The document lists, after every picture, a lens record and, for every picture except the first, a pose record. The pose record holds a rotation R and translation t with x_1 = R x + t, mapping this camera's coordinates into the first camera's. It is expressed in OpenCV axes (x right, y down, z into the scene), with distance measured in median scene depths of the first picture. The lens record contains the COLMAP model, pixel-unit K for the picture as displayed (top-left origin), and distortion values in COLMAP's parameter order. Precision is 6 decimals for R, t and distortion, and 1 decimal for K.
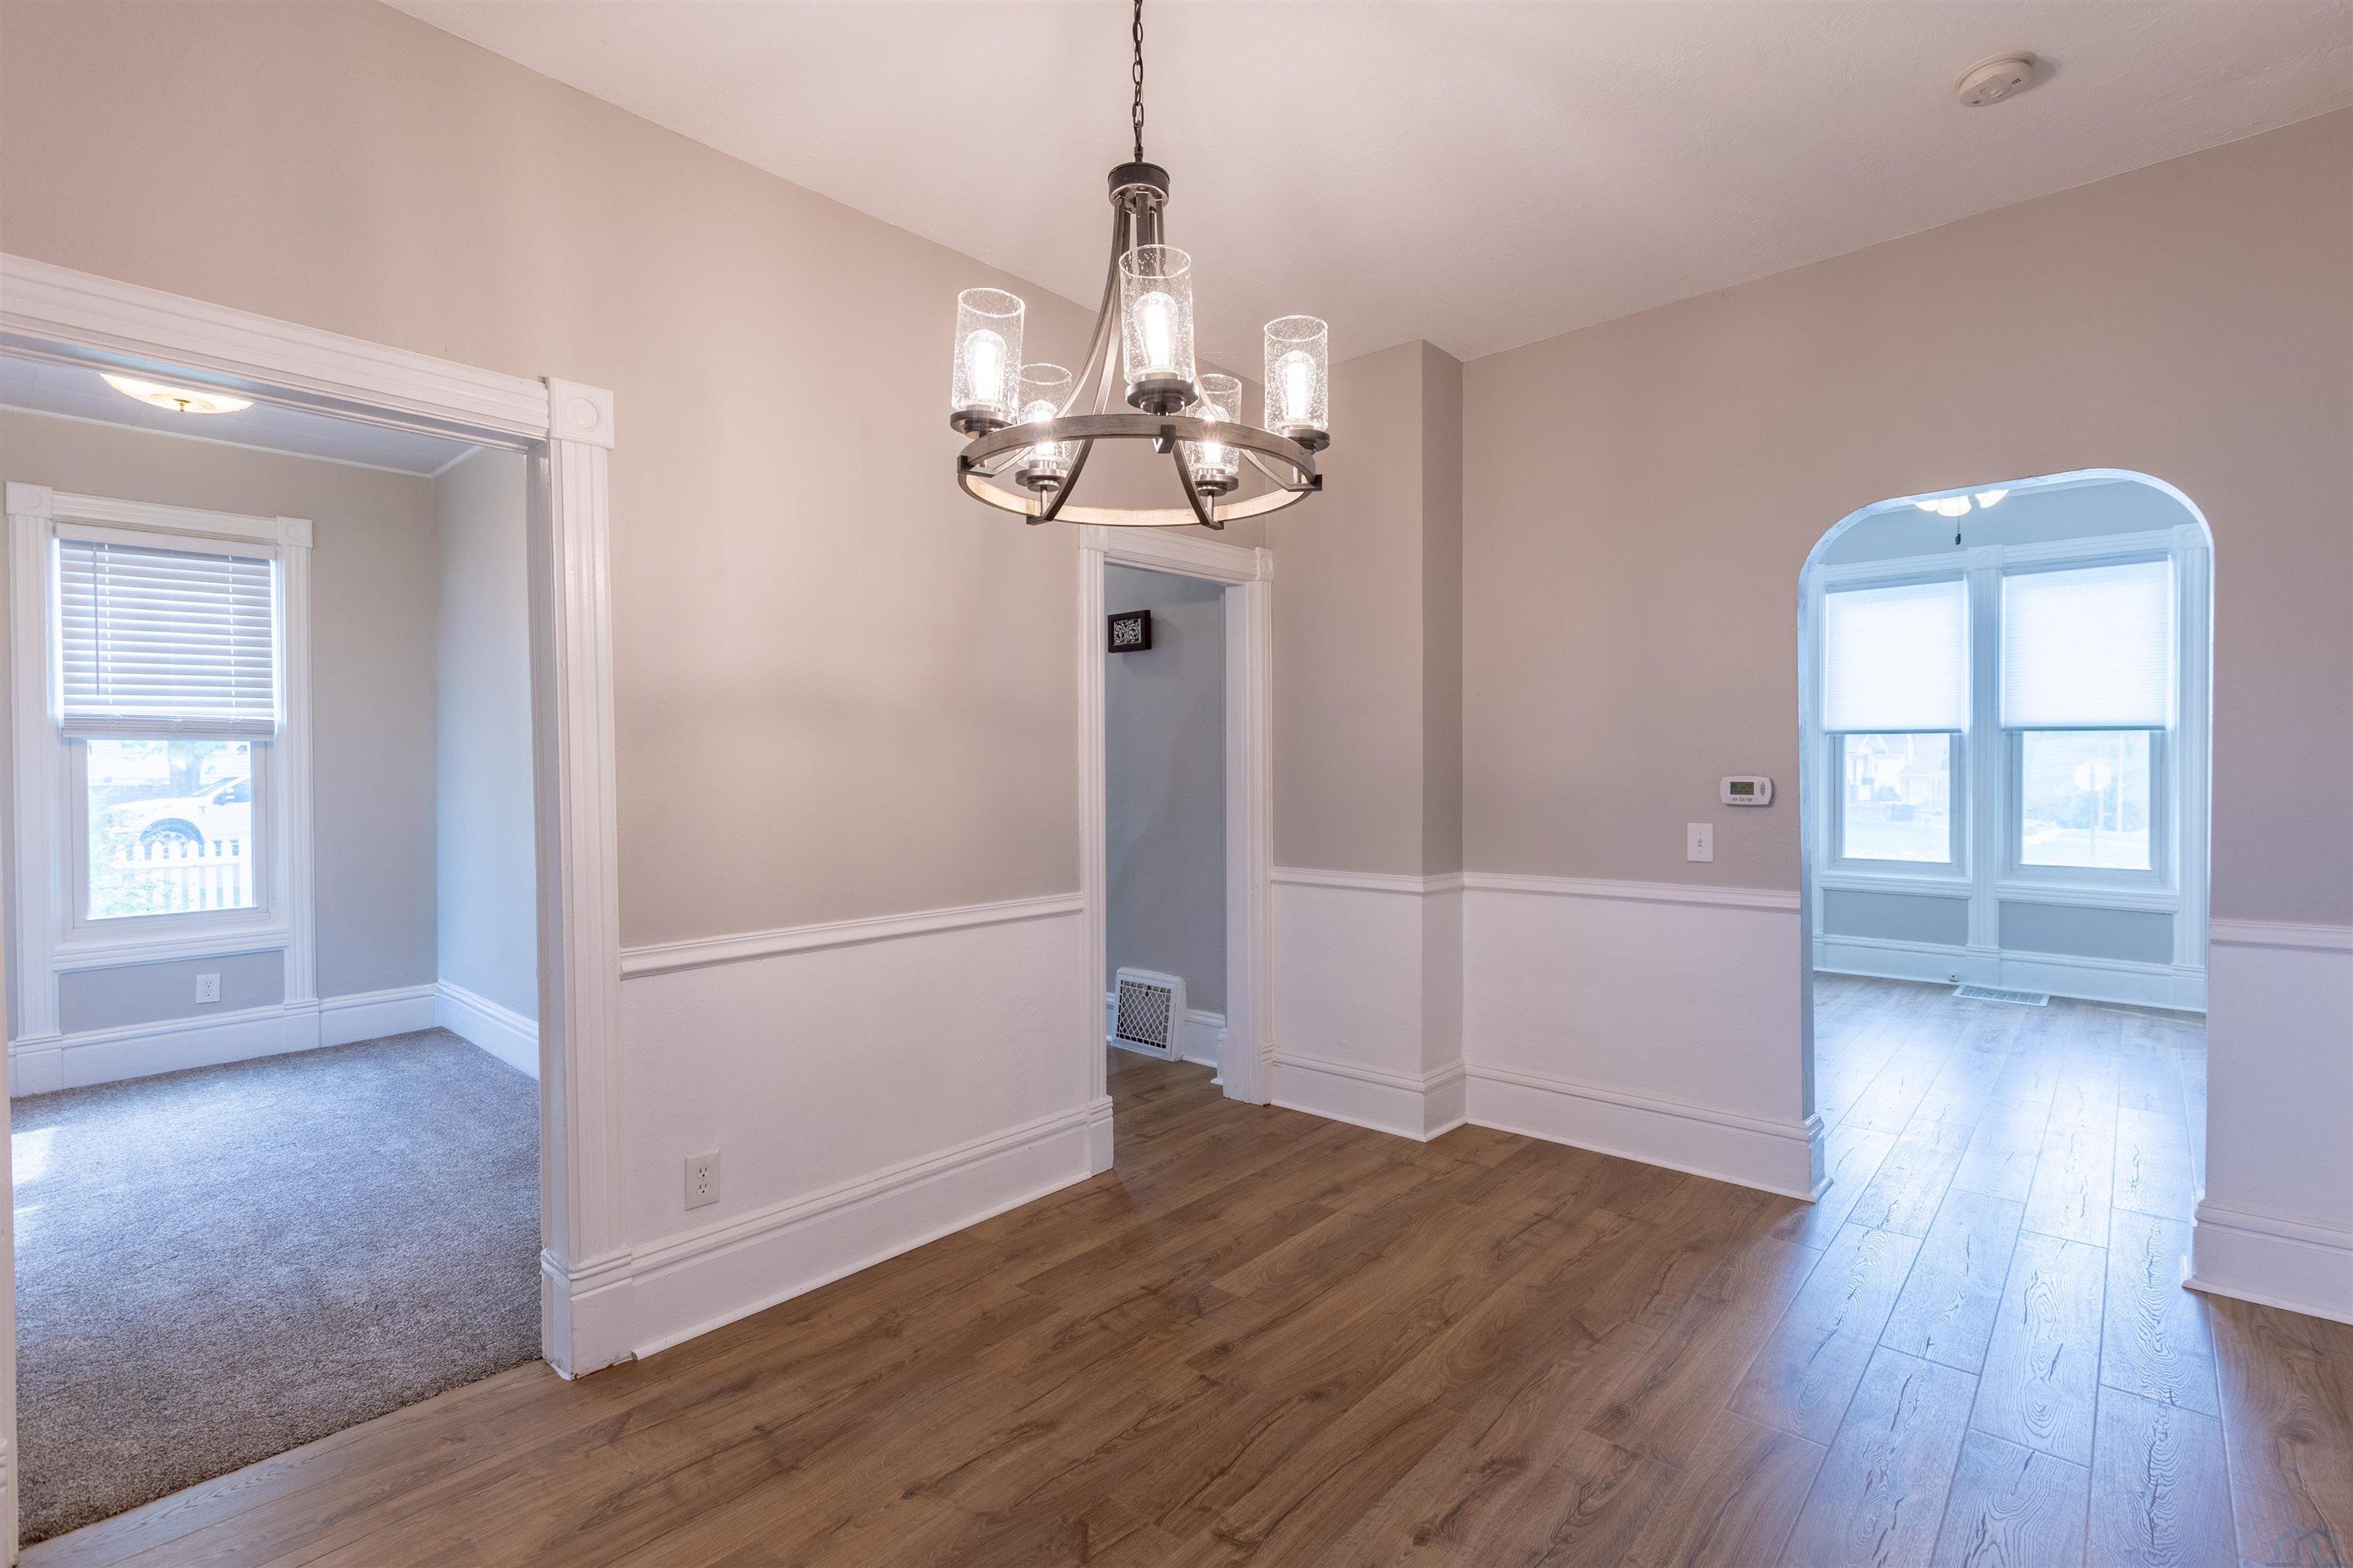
lens RADIAL K [[1090.4, 0, 1188.6], [0, 1090.4, 786.4], [0, 0, 1]] dist [0.000169, 0.001260]
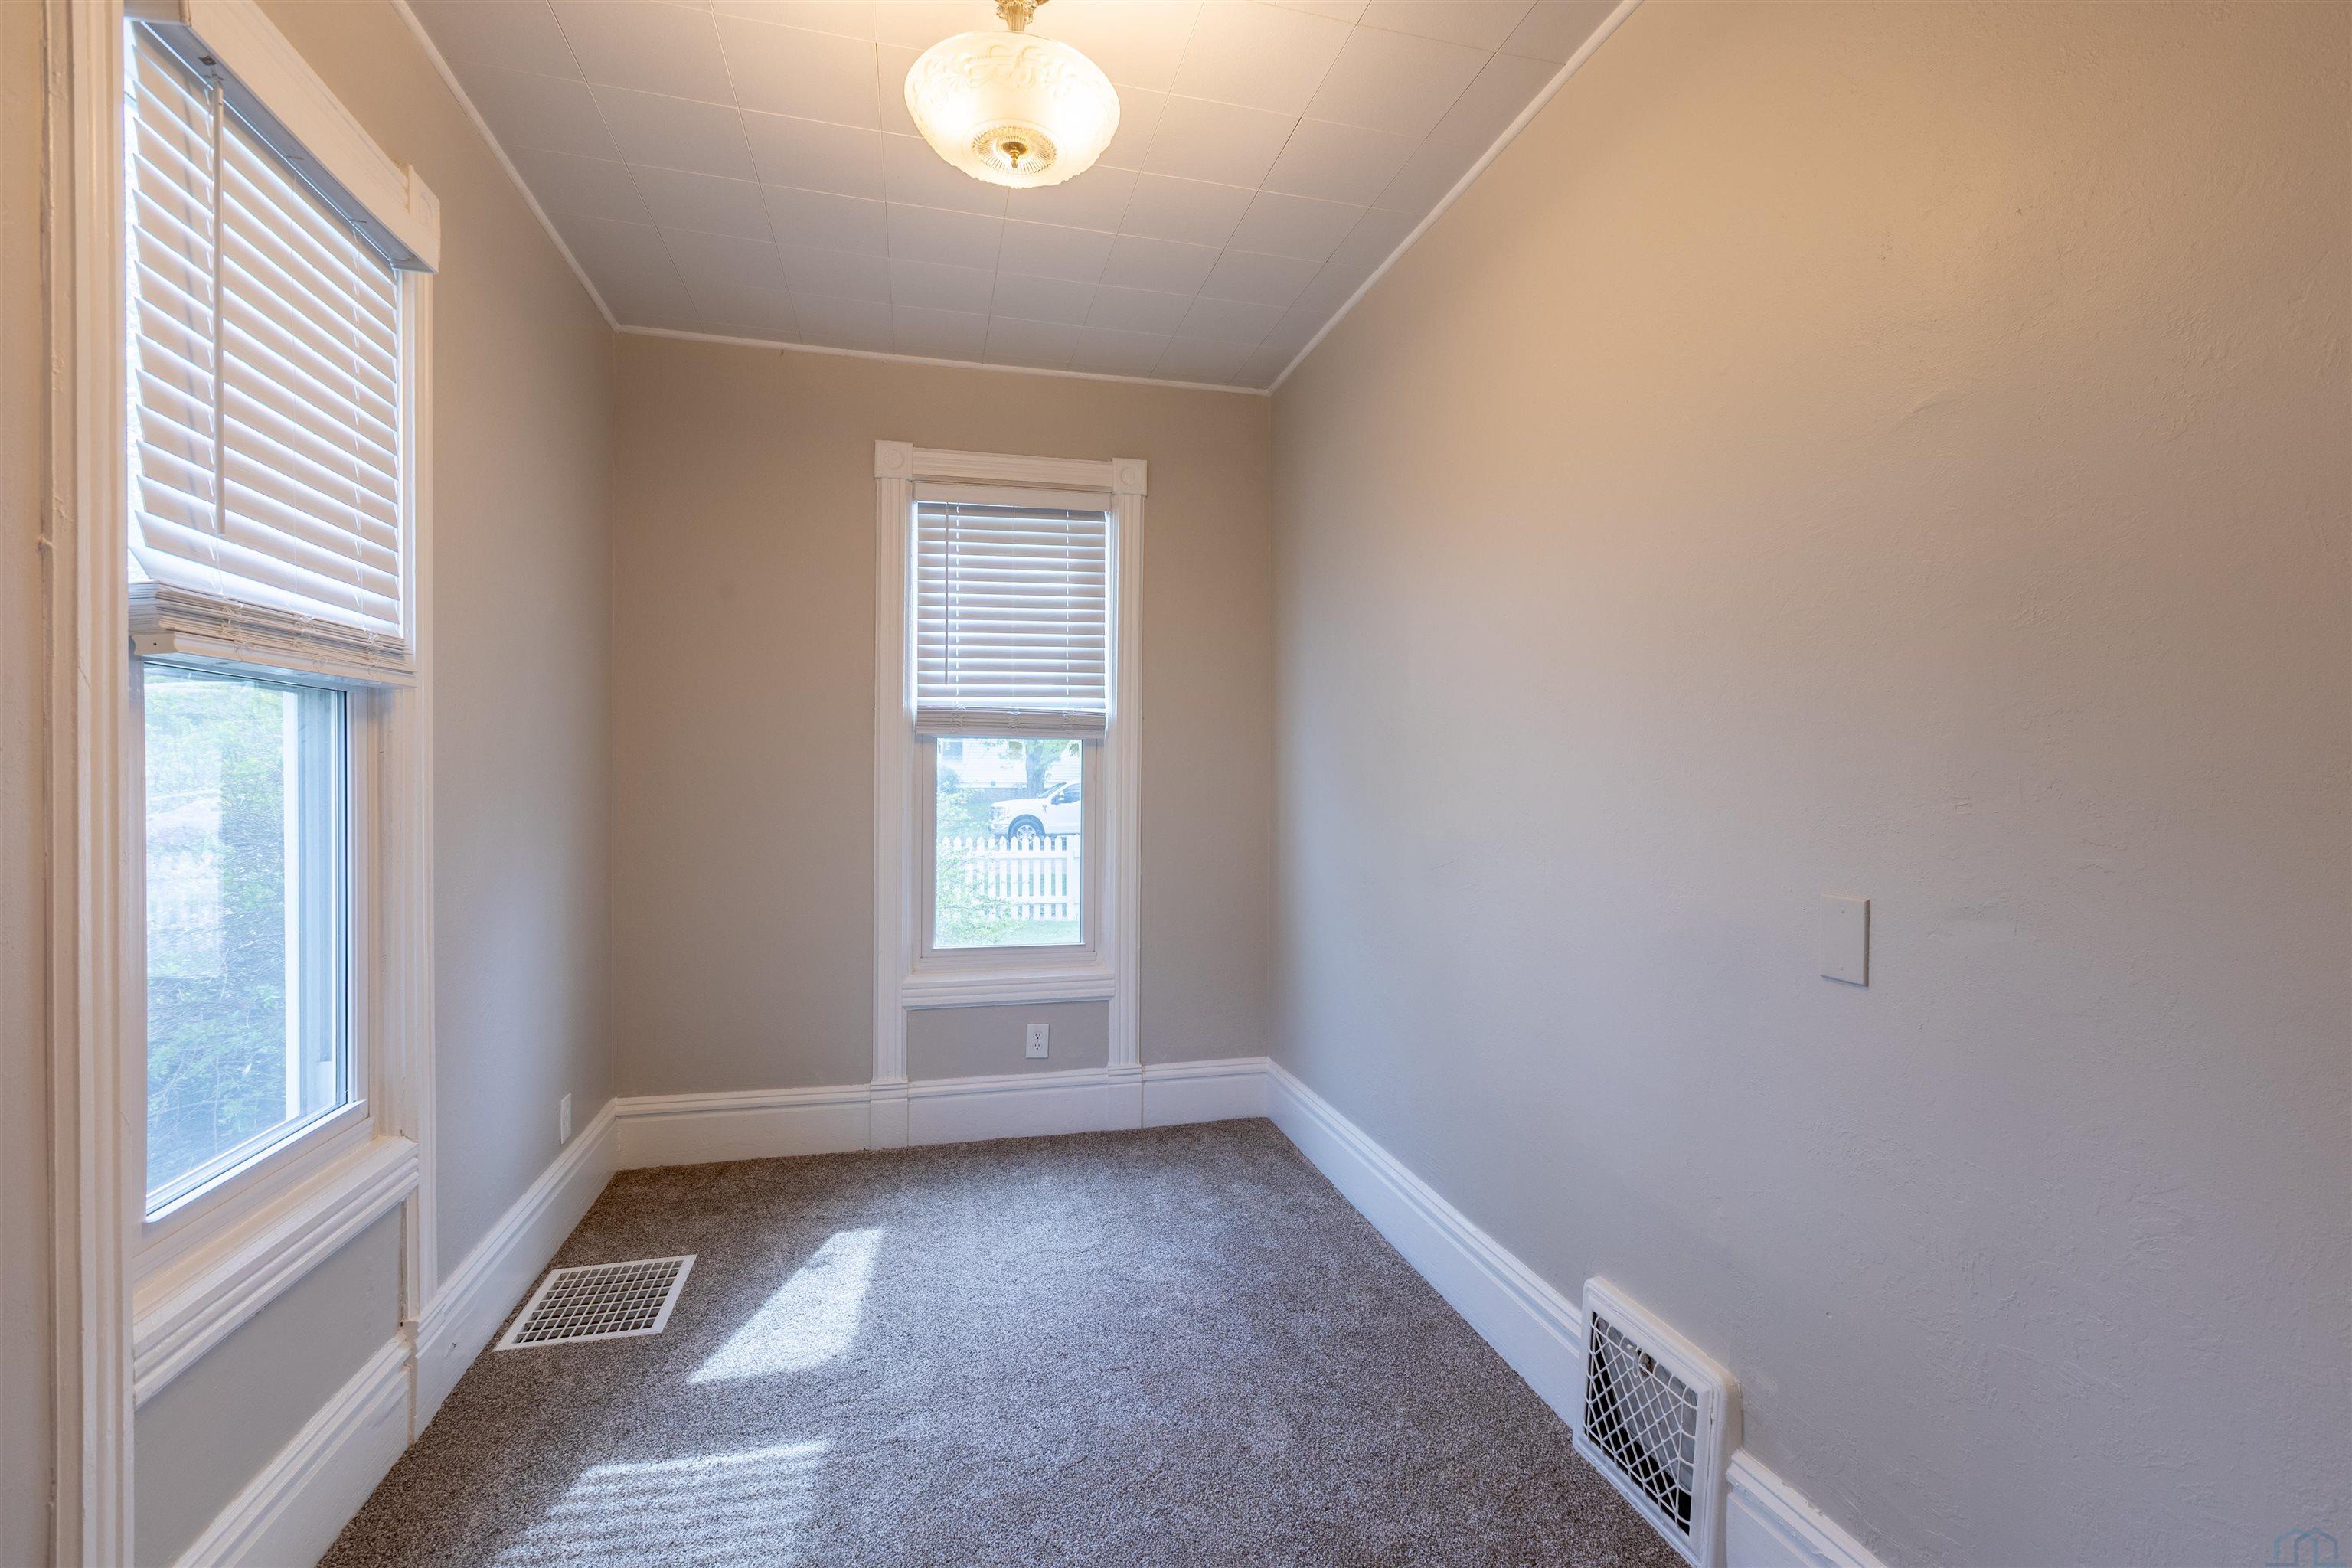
lens RADIAL K [[1089.9, 0, 1175.0], [0, 1089.9, 783.9], [0, 0, 1]] dist [0.000169, 0.001260]
pose [[0.815250, 0.011502, -0.578995, -0.336899], [-0.018374, 0.999813, -0.006010, -0.004153], [0.578818, 0.015538, 0.815309, 0.383362]]
